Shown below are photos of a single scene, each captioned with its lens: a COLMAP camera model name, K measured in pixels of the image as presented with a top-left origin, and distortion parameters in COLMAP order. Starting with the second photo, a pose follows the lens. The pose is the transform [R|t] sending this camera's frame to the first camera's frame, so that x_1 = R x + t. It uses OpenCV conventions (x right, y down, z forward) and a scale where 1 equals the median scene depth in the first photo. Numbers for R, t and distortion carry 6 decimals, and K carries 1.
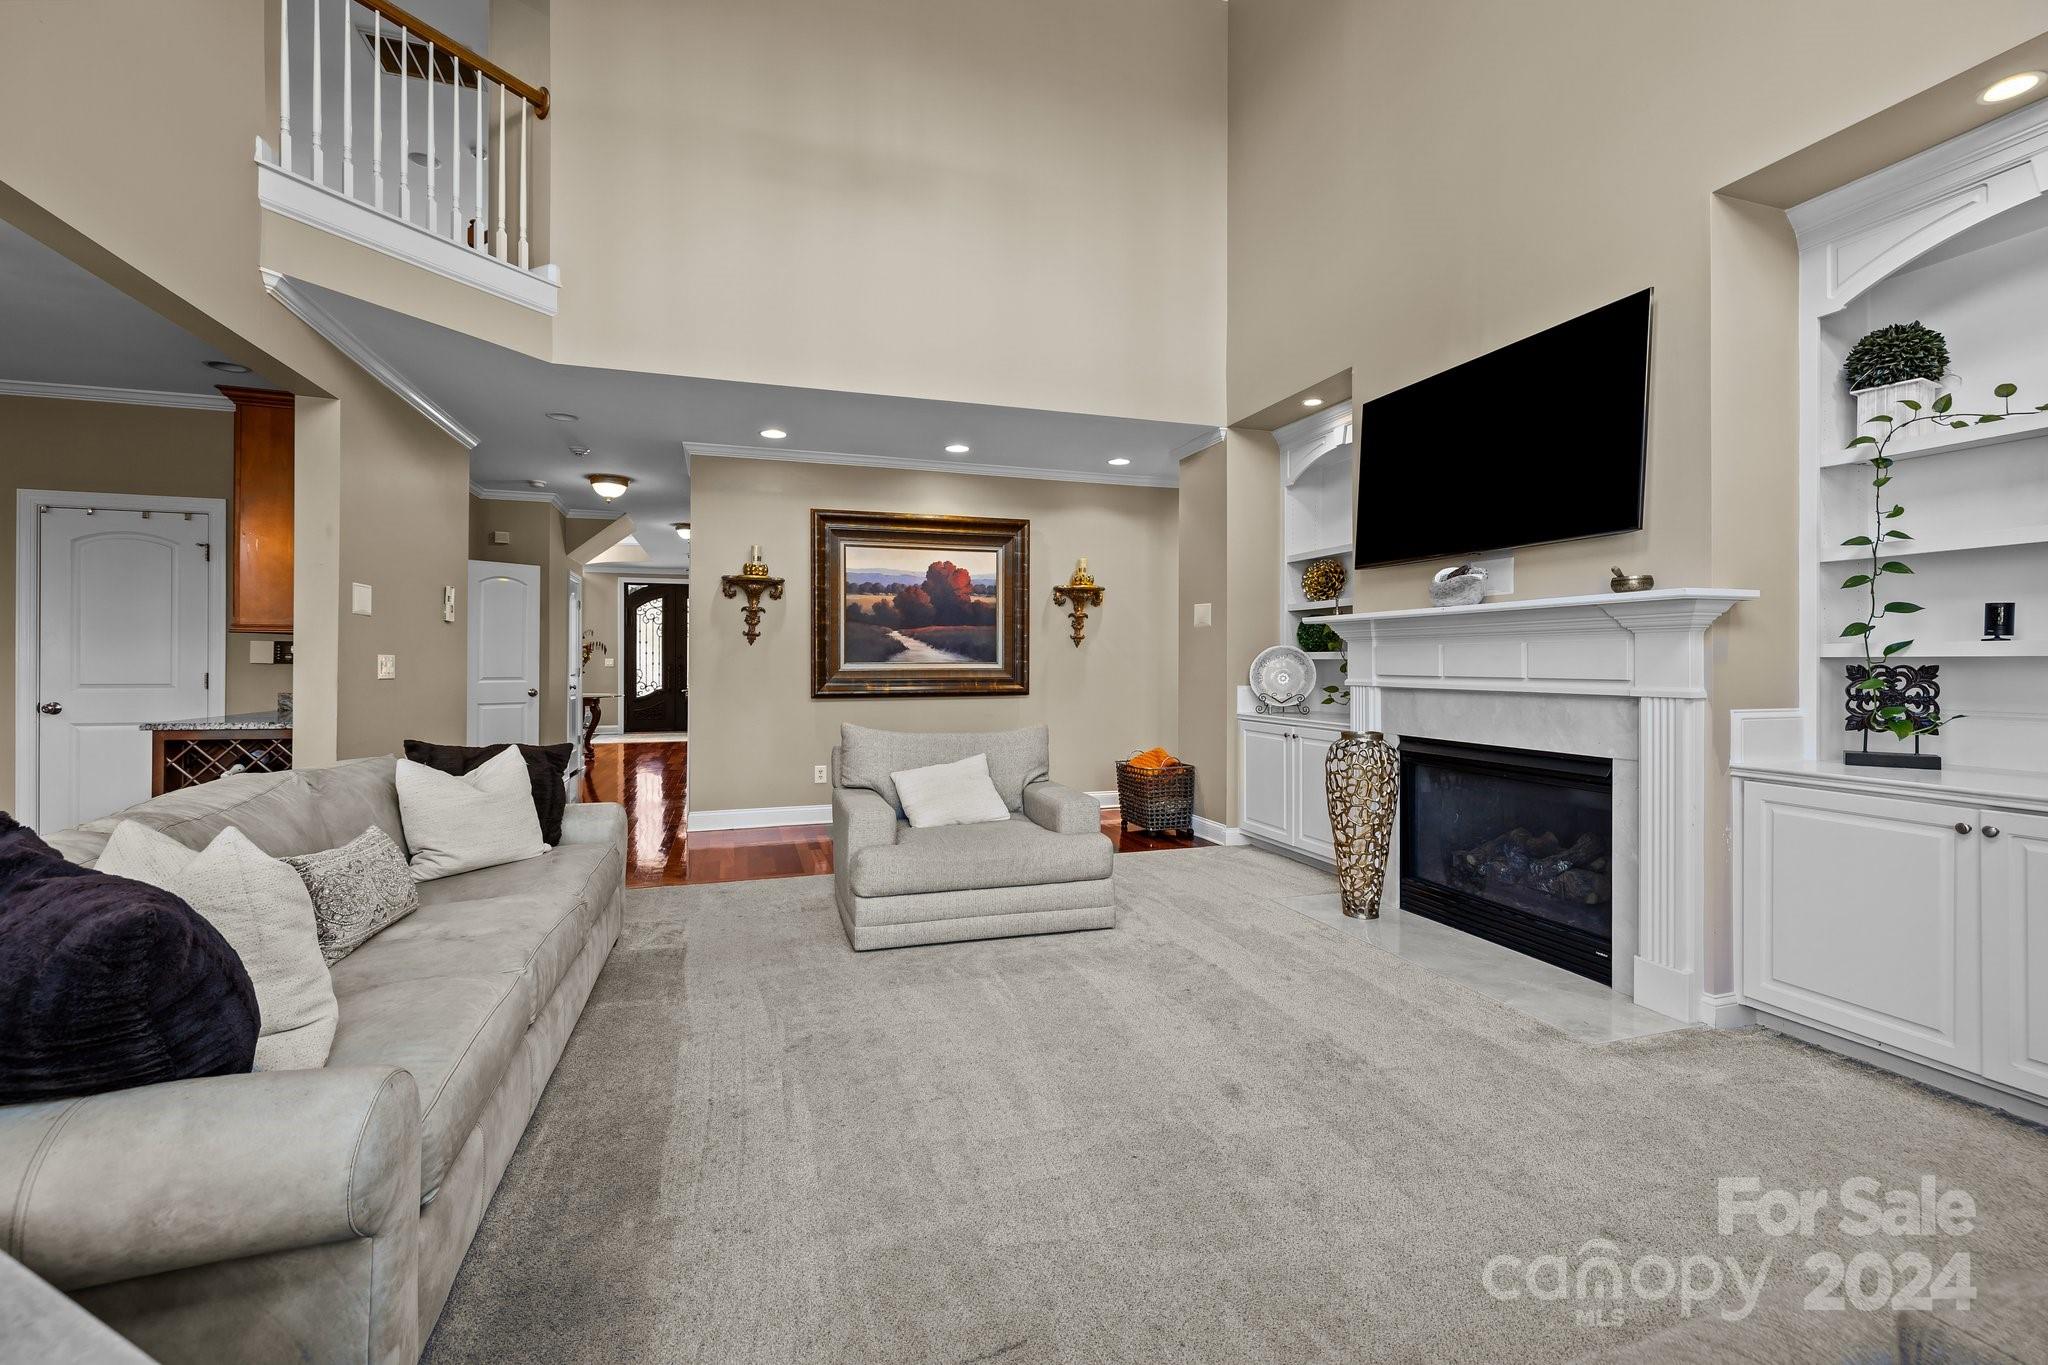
lens RADIAL K [[874.3, 0, 1000.2], [0, 874.3, 660.5], [0, 0, 1]] dist [0.003638, -0.000887]
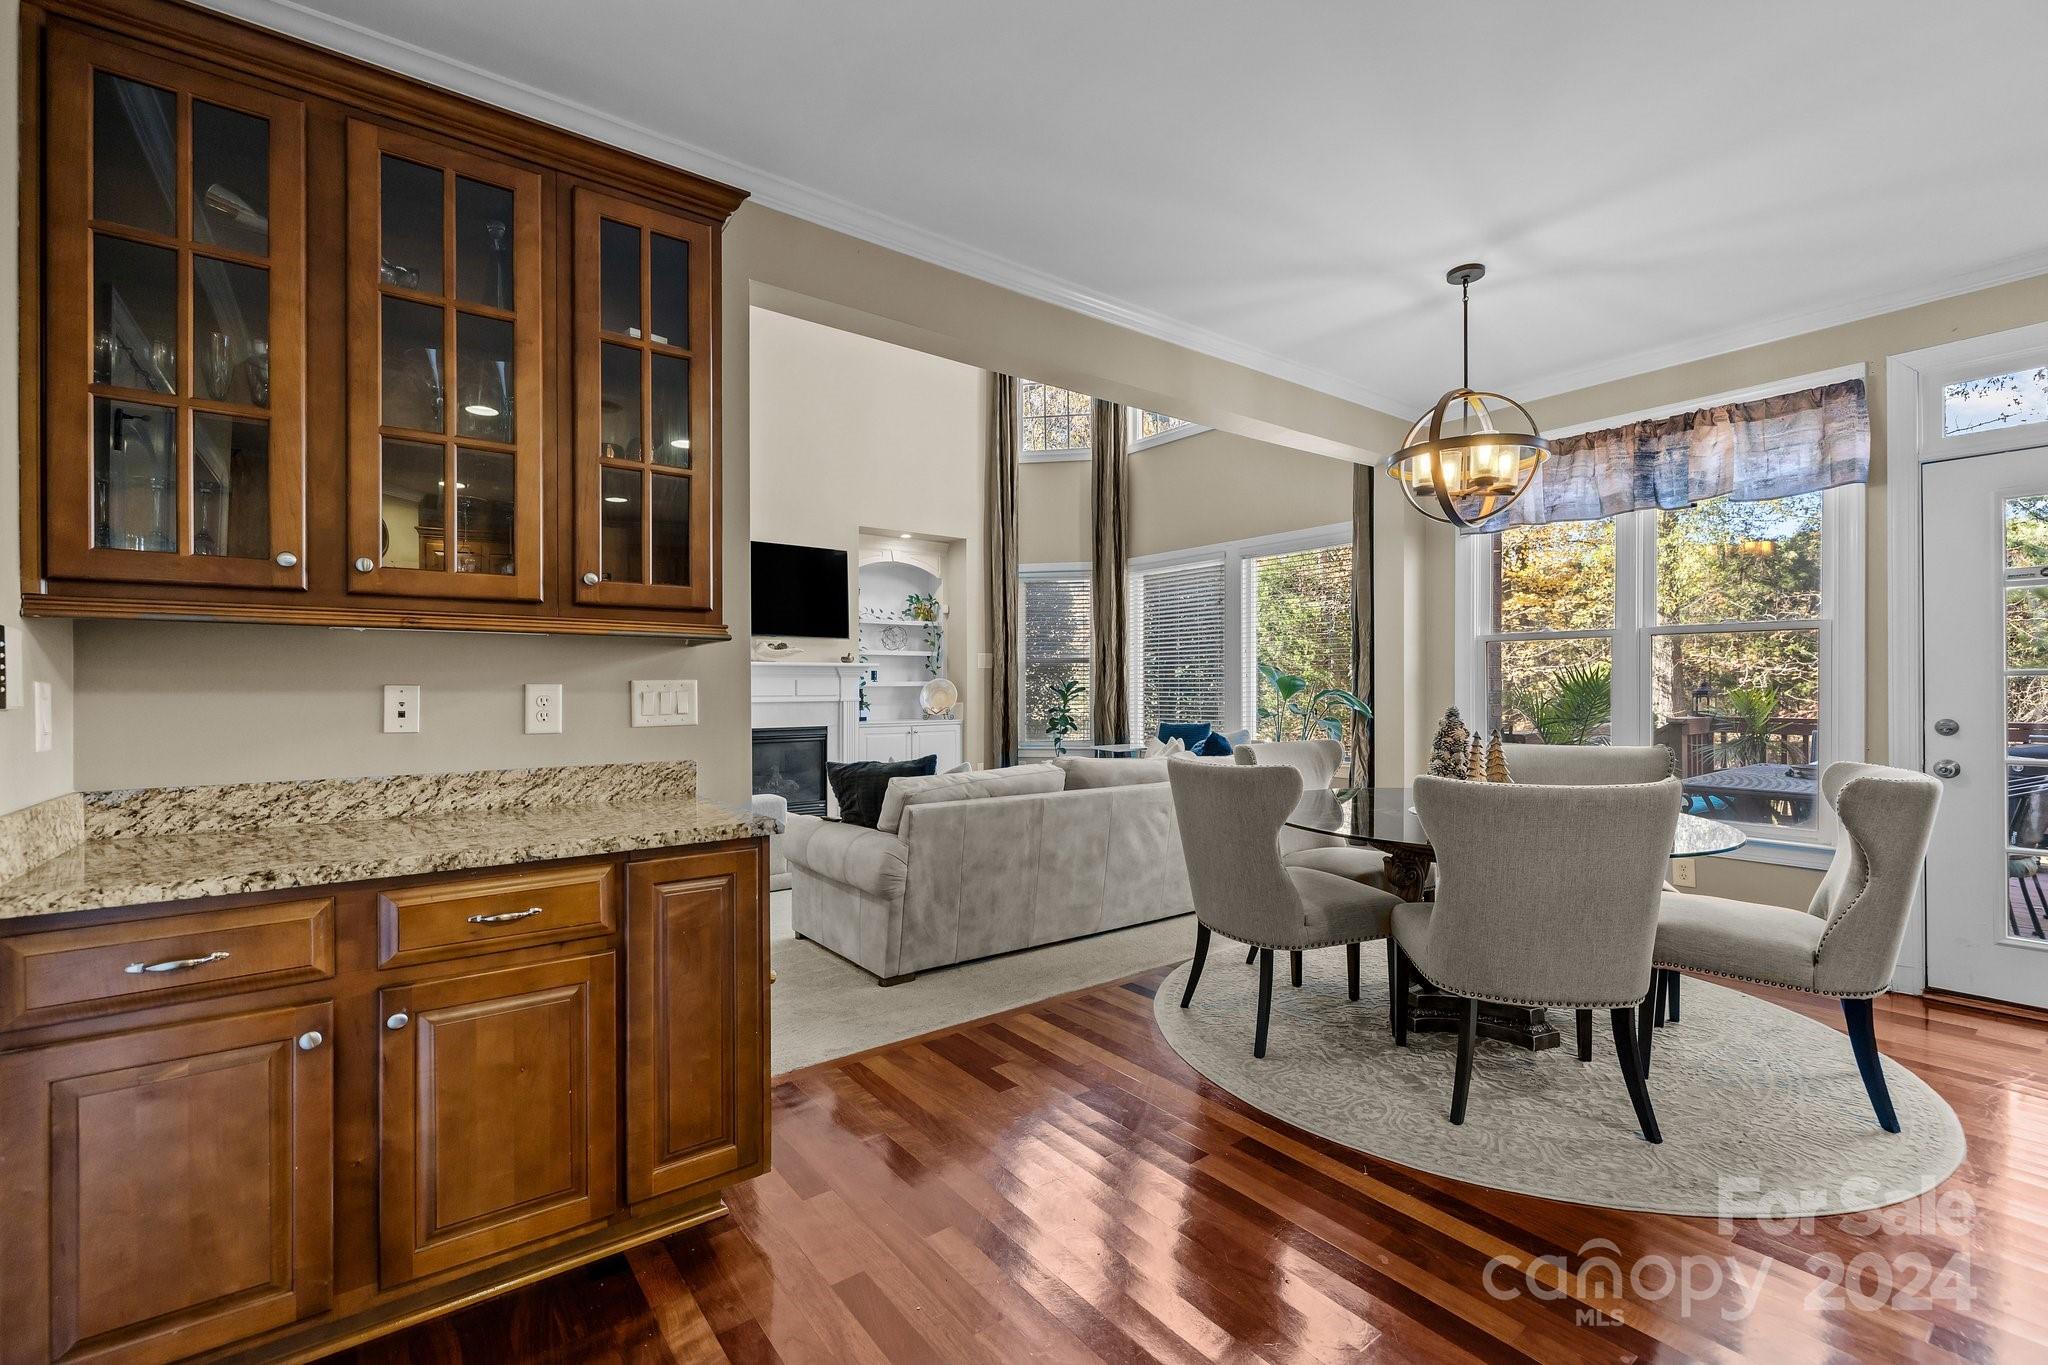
lens RADIAL K [[874.3, 0, 1006.6], [0, 874.3, 686.6], [0, 0, 1]] dist [0.003638, -0.000887]
pose [[-0.322586, -0.000990, 0.946540, -0.931031], [0.002288, 0.999996, 0.001825, -0.003086], [-0.946537, 0.002754, -0.322582, 0.660437]]
